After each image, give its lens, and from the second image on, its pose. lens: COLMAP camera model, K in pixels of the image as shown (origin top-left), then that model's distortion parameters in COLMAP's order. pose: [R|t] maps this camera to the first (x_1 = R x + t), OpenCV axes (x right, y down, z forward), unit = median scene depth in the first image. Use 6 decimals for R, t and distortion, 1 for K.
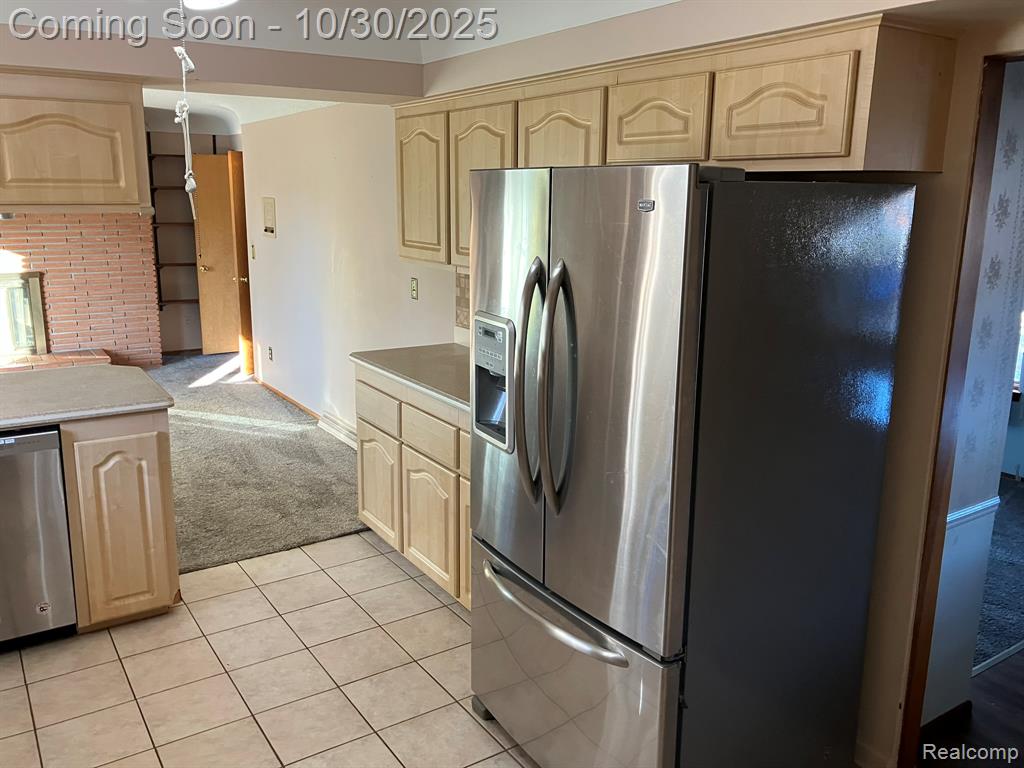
lens RADIAL K [[841.4, 0, 499.2], [0, 841.4, 380.2], [0, 0, 1]] dist [0.050156, -0.066692]
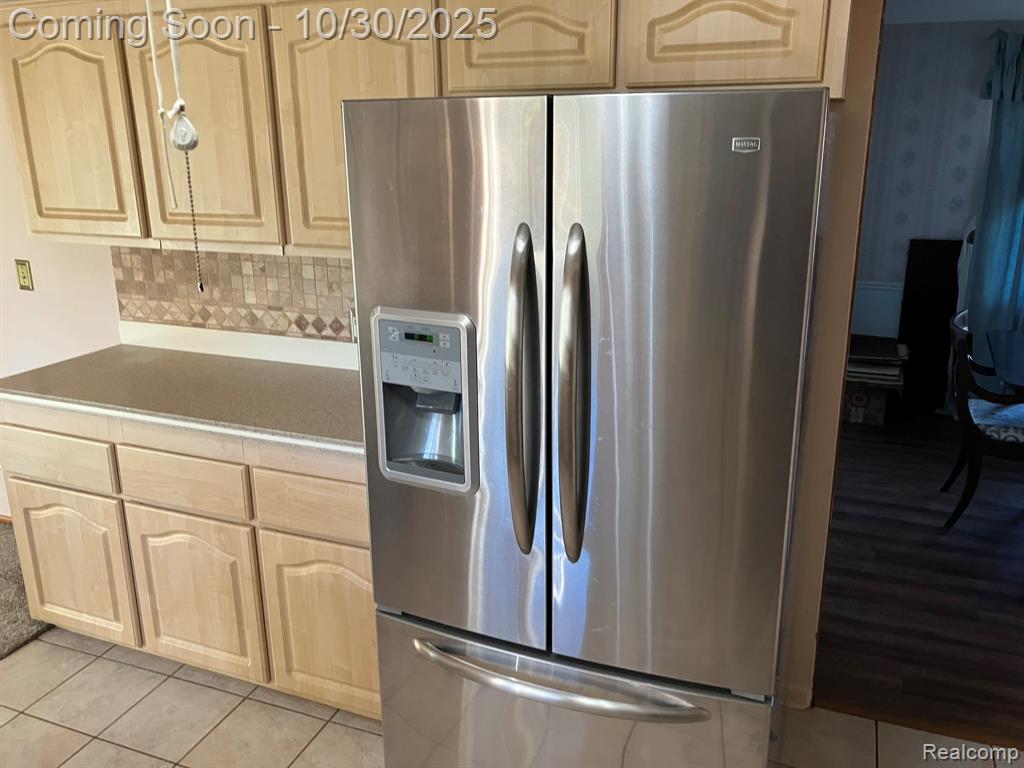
lens RADIAL K [[841.4, 0, 499.2], [0, 841.4, 380.2], [0, 0, 1]] dist [0.050156, -0.066692]
pose [[0.821688, -0.180959, 0.540447, -0.207816], [0.143213, 0.983387, 0.111531, -0.053881], [-0.551651, -0.014245, 0.833953, 0.226815]]
